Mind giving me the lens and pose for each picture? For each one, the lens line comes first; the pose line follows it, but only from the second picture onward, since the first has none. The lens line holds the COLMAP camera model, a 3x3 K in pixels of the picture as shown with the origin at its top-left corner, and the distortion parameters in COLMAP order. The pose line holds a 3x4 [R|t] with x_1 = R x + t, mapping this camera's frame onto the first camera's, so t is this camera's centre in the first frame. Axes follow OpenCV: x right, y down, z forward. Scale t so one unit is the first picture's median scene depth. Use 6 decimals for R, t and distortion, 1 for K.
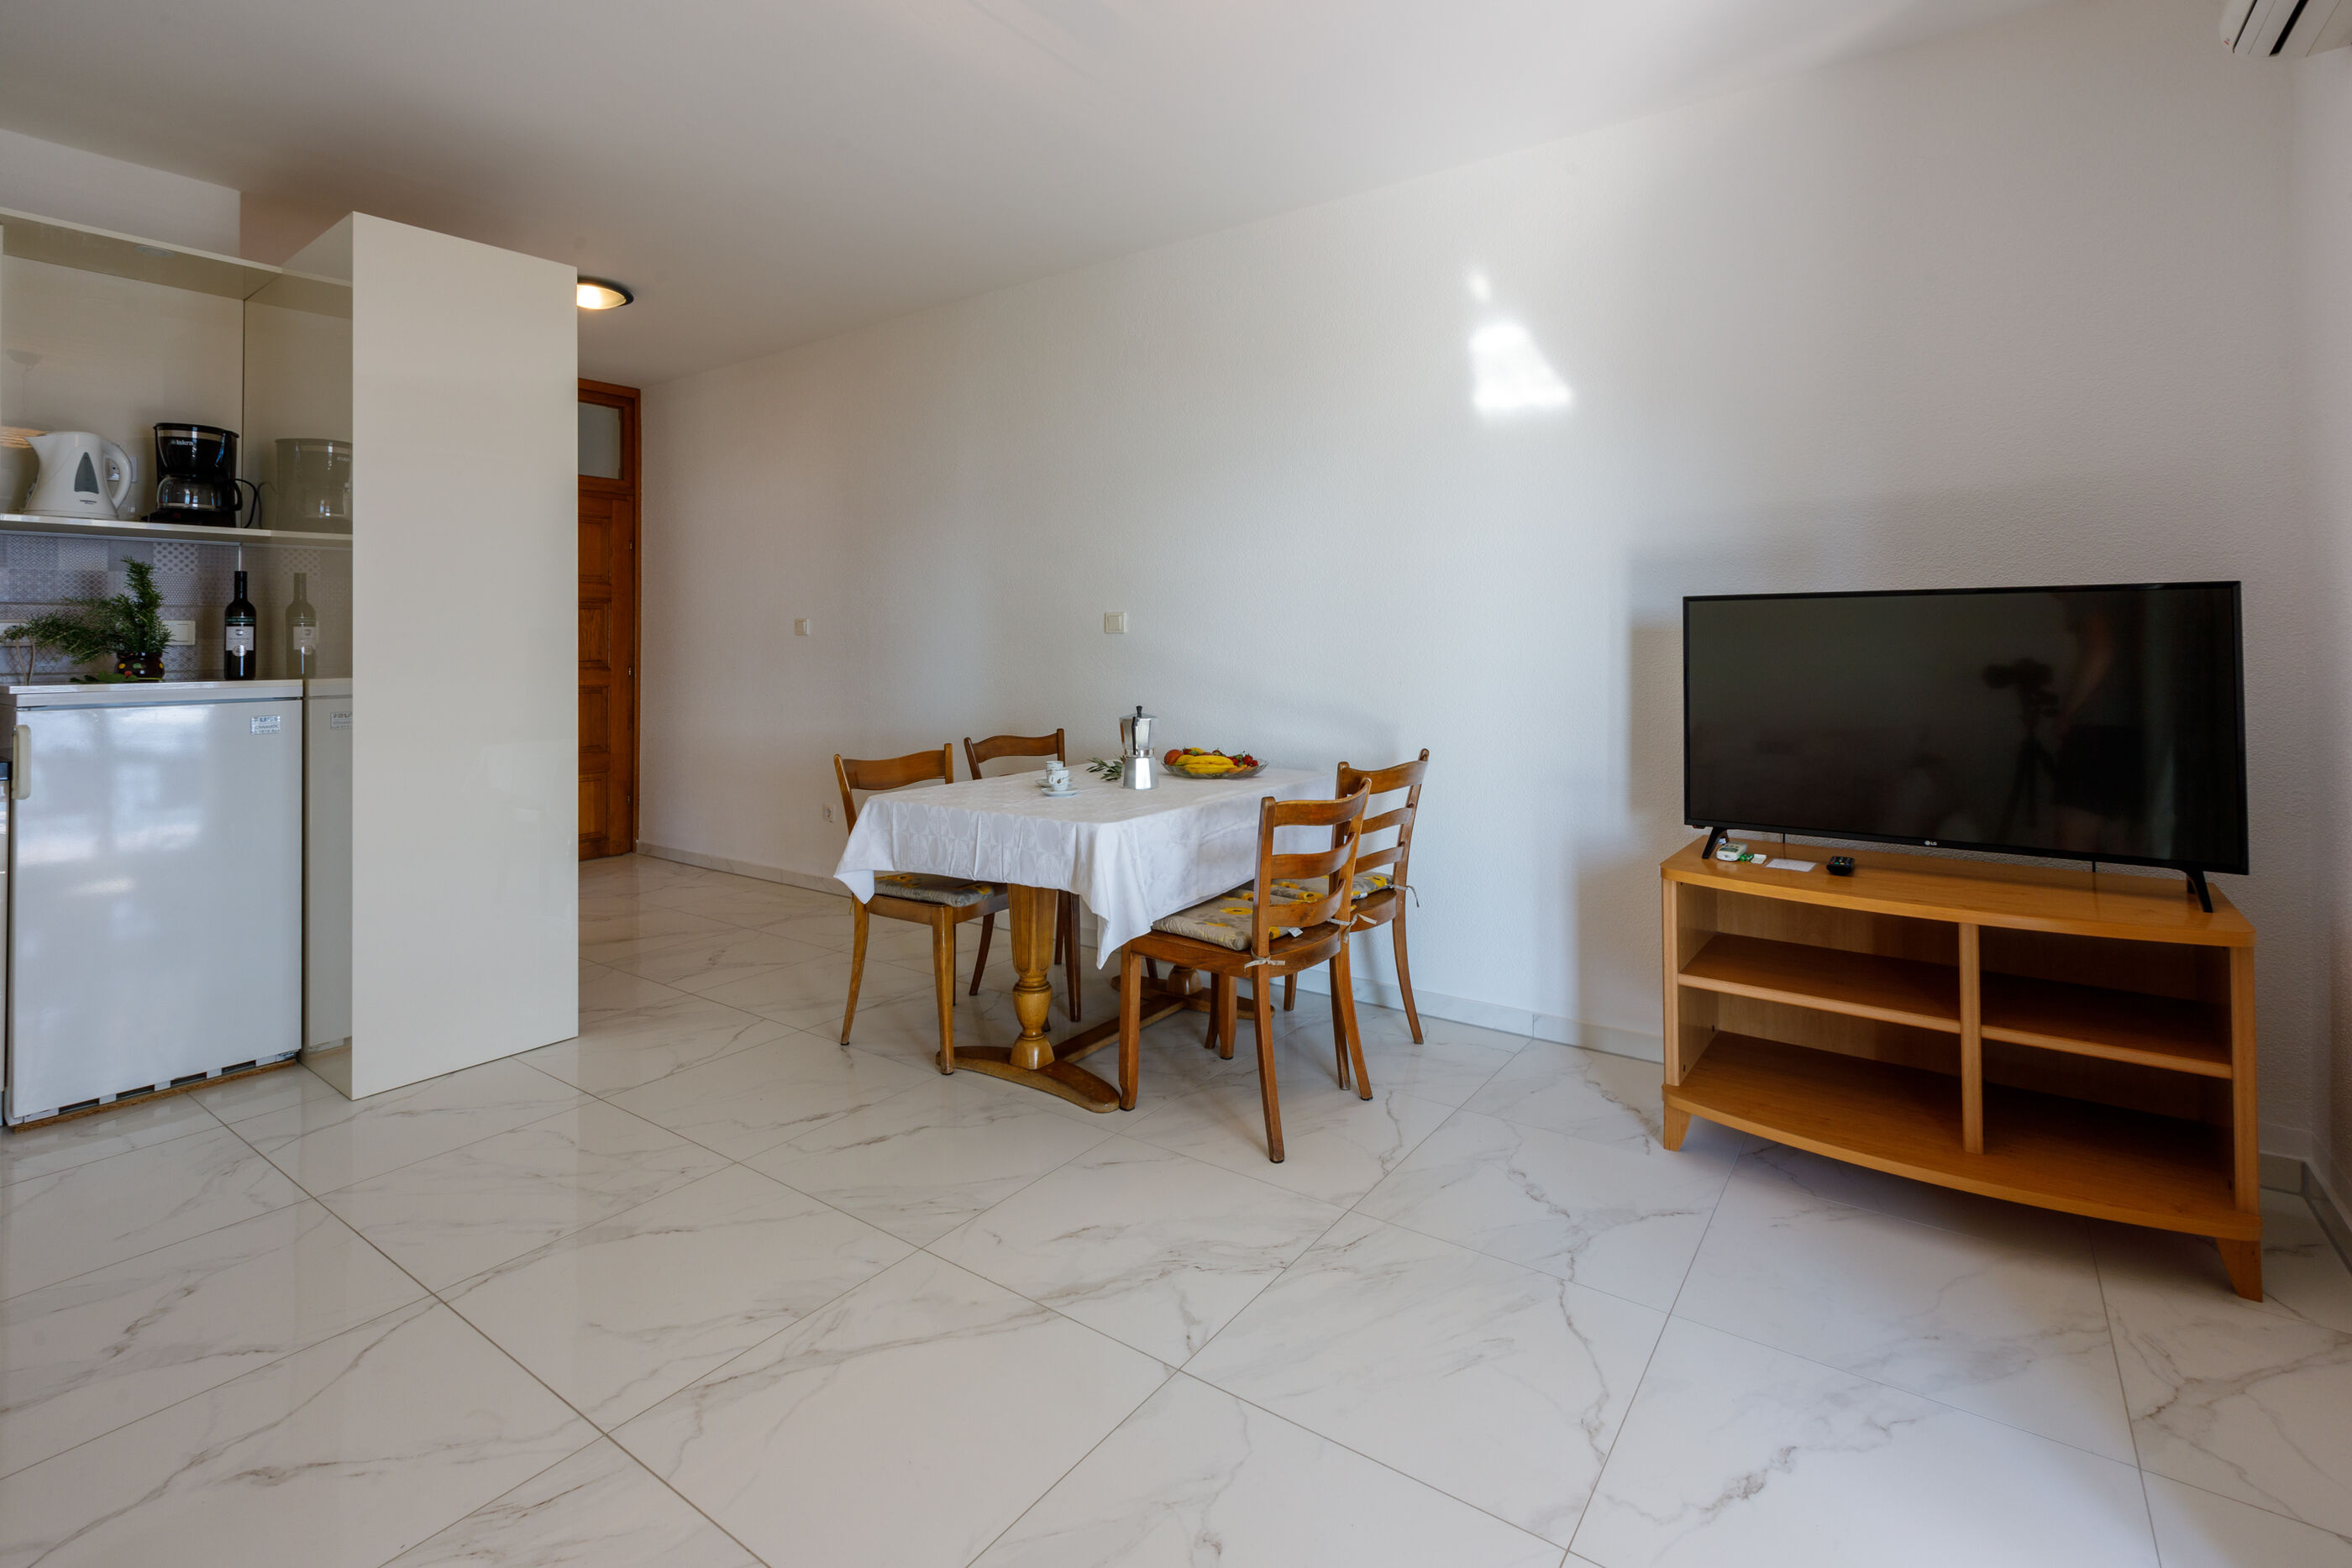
lens RADIAL K [[1074.9, 0, 1178.5], [0, 1074.9, 623.2], [0, 0, 1]] dist [-0.001469, 0.000405]
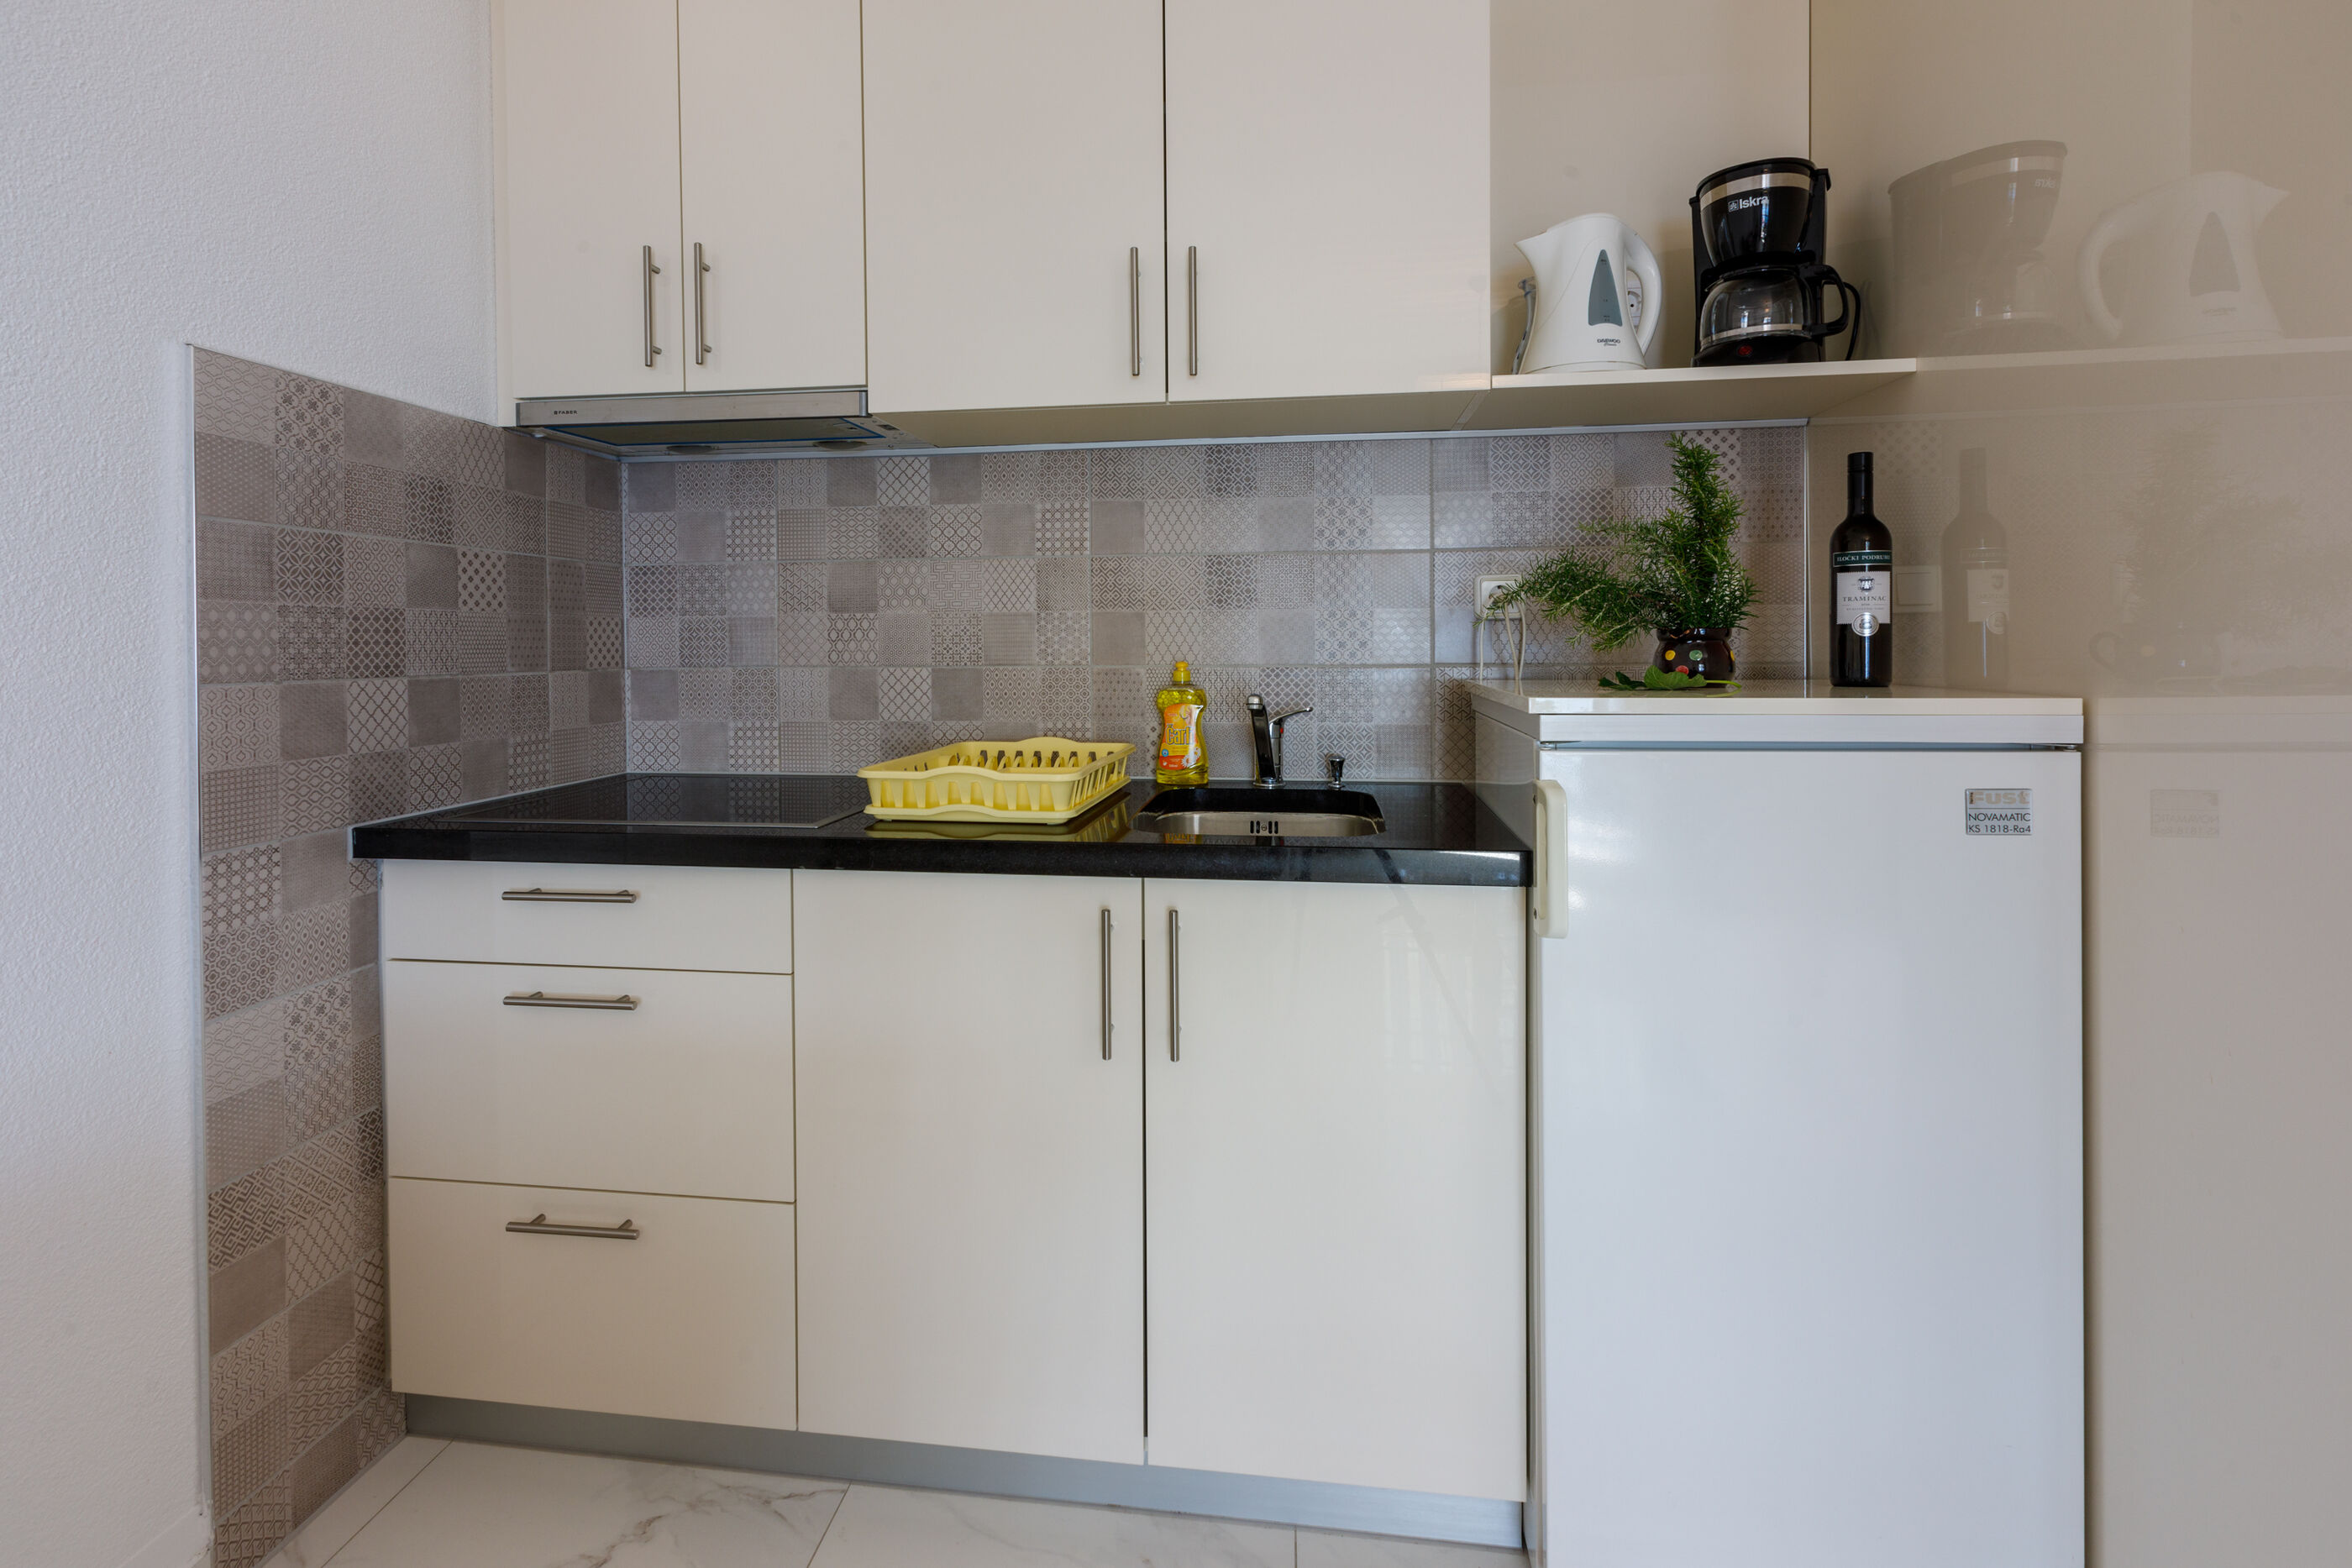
lens RADIAL K [[1094.8, 0, 1171.1], [0, 1094.8, 653.0], [0, 0, 1]] dist [0.000998, 0.000343]
pose [[0.486411, 0.014731, -0.873606, -0.647013], [0.023431, 0.999278, 0.029896, 0.018029], [0.873416, -0.035011, 0.485715, 0.545694]]
